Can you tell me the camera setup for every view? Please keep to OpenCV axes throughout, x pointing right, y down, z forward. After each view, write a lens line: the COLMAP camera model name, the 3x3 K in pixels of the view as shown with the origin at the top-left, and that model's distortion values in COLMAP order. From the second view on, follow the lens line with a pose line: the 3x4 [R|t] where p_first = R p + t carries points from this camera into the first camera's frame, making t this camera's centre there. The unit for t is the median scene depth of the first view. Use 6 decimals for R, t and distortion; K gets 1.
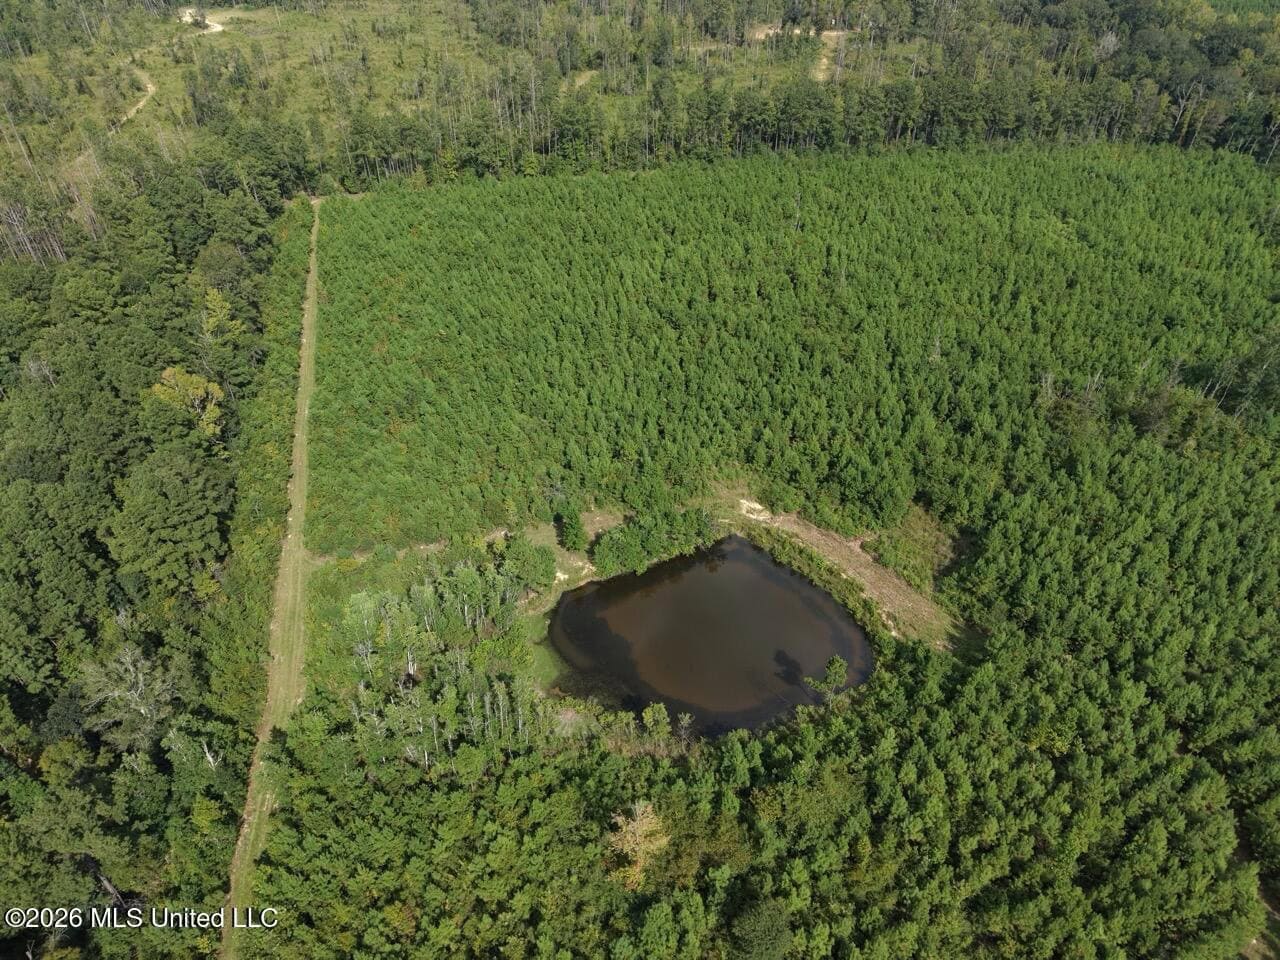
lens RADIAL K [[851.8, 0, 635.1], [0, 851.8, 485.1], [0, 0, 1]] dist [0.038347, -0.038989]
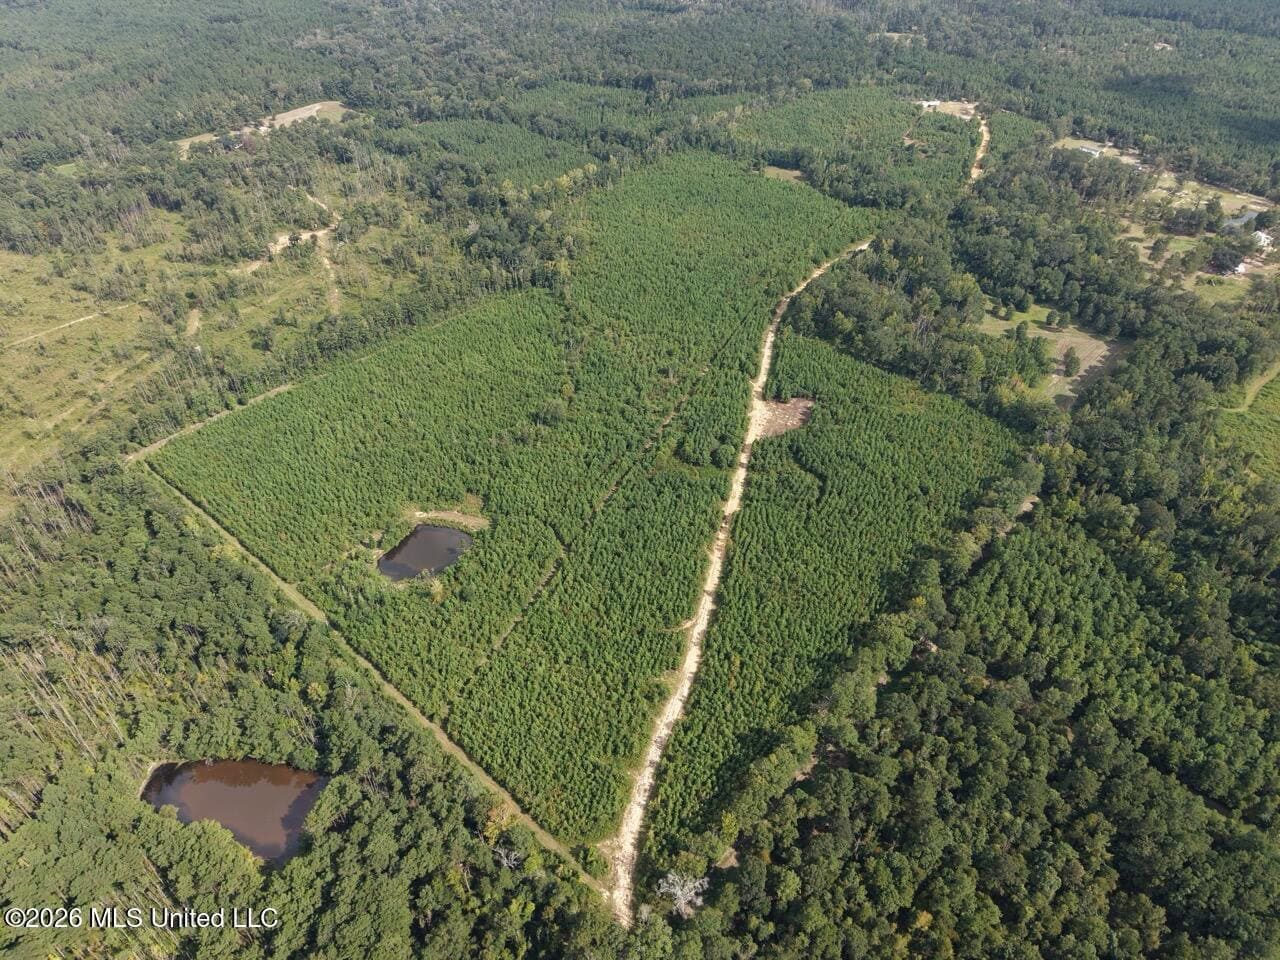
lens RADIAL K [[851.8, 0, 634.2], [0, 851.8, 471.9], [0, 0, 1]] dist [0.038347, -0.038989]
pose [[0.813811, -0.359491, 0.456594, -0.624160], [0.360645, 0.928518, 0.088255, -0.113587], [-0.455683, 0.092846, 0.885287, -2.227913]]
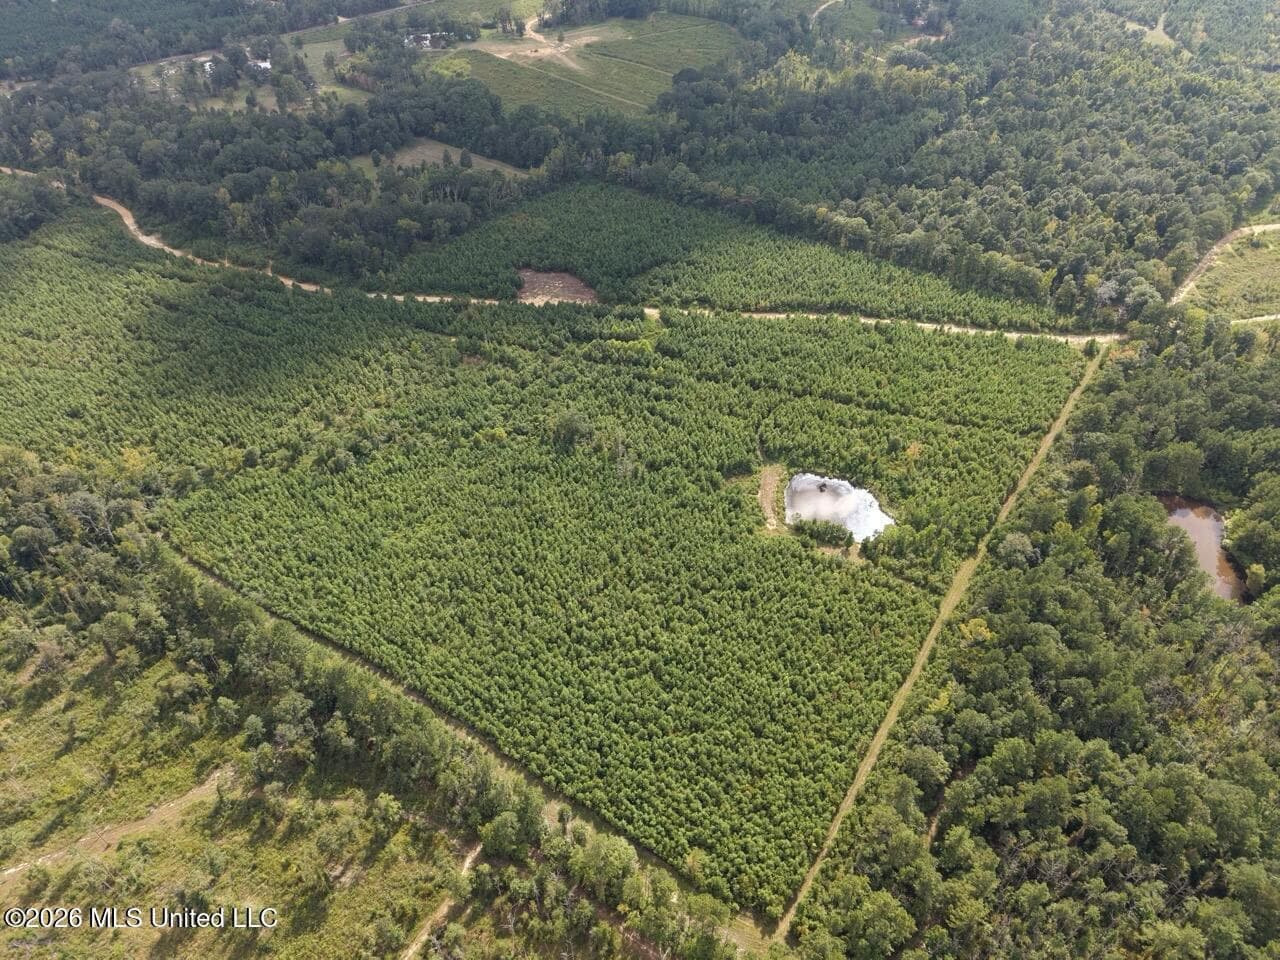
lens RADIAL K [[851.8, 0, 644.1], [0, 851.8, 476.5], [0, 0, 1]] dist [0.038347, -0.038989]
pose [[-0.669203, -0.494616, 0.554547, -0.971184], [0.472024, 0.293417, 0.831324, -2.379454], [-0.573900, 0.818084, 0.037116, 1.080095]]
